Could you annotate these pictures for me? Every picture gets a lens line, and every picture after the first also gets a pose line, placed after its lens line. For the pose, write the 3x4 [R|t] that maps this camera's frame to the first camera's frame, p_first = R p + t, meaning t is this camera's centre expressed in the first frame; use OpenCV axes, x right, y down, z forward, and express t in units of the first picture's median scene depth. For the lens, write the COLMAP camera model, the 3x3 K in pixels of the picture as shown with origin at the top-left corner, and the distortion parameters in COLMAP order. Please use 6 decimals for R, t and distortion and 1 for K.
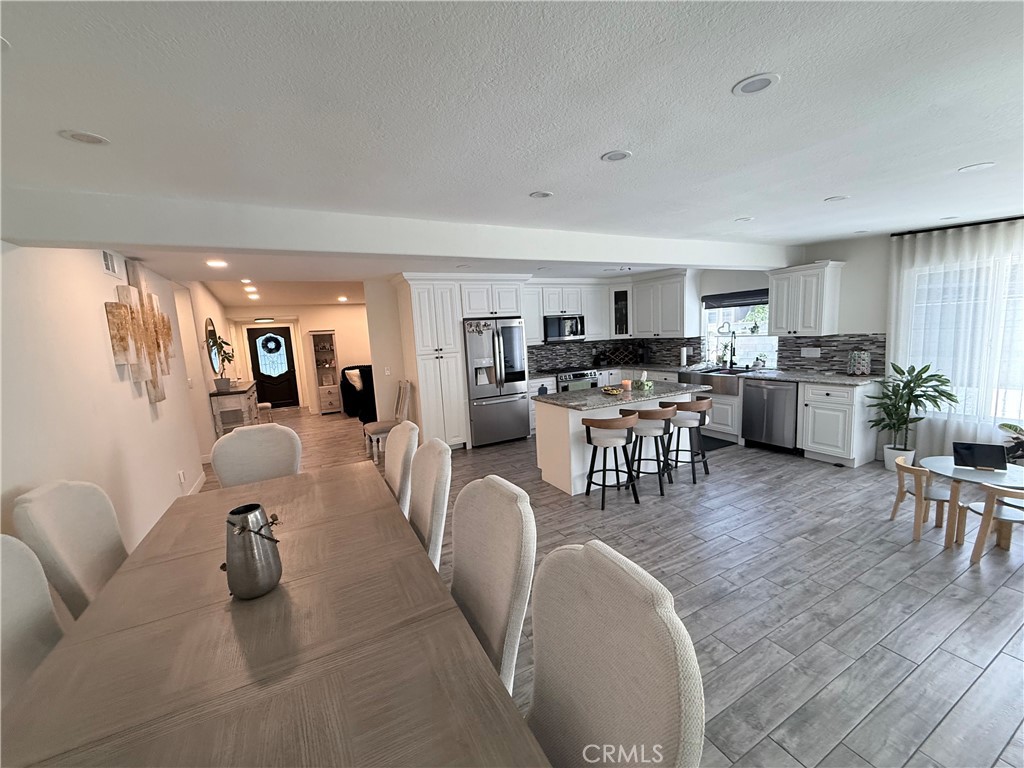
lens RADIAL K [[407.0, 0, 512.0], [0, 407.0, 384.0], [0, 0, 1]] dist [-0.001734, -0.000104]
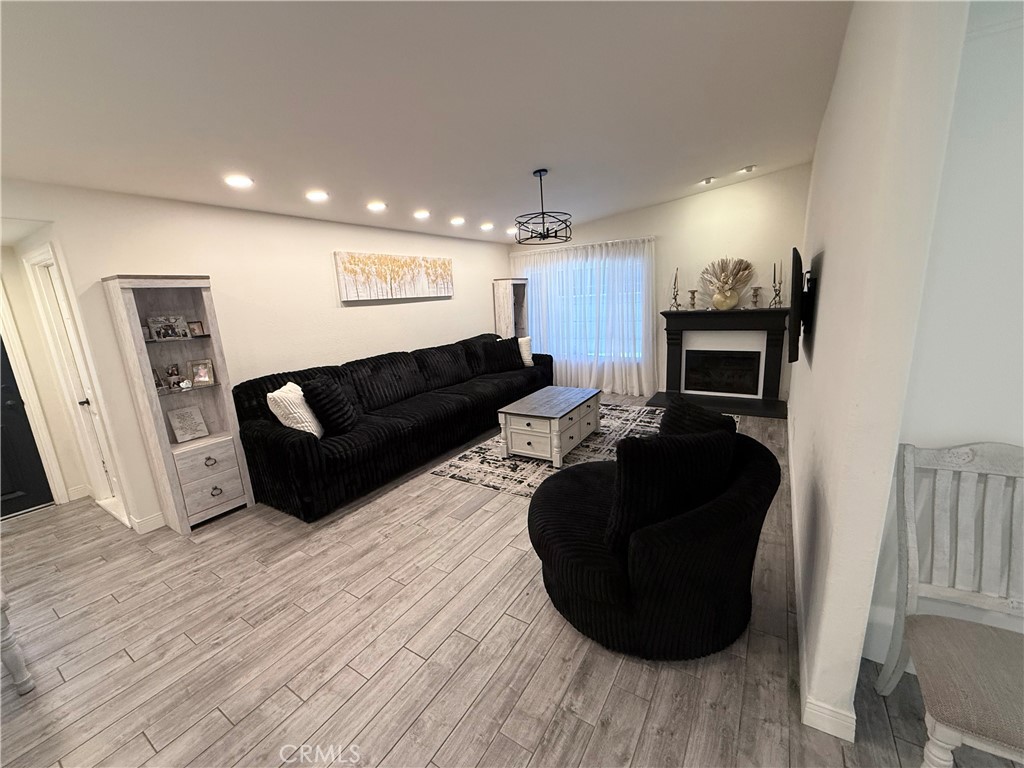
lens RADIAL K [[407.0, 0, 512.0], [0, 407.0, 384.0], [0, 0, 1]] dist [-0.001734, -0.000104]
pose [[0.865589, -0.100059, 0.490656, -0.267717], [0.067980, 0.994242, 0.082829, -0.037434], [-0.496119, -0.038342, 0.867408, 0.397436]]
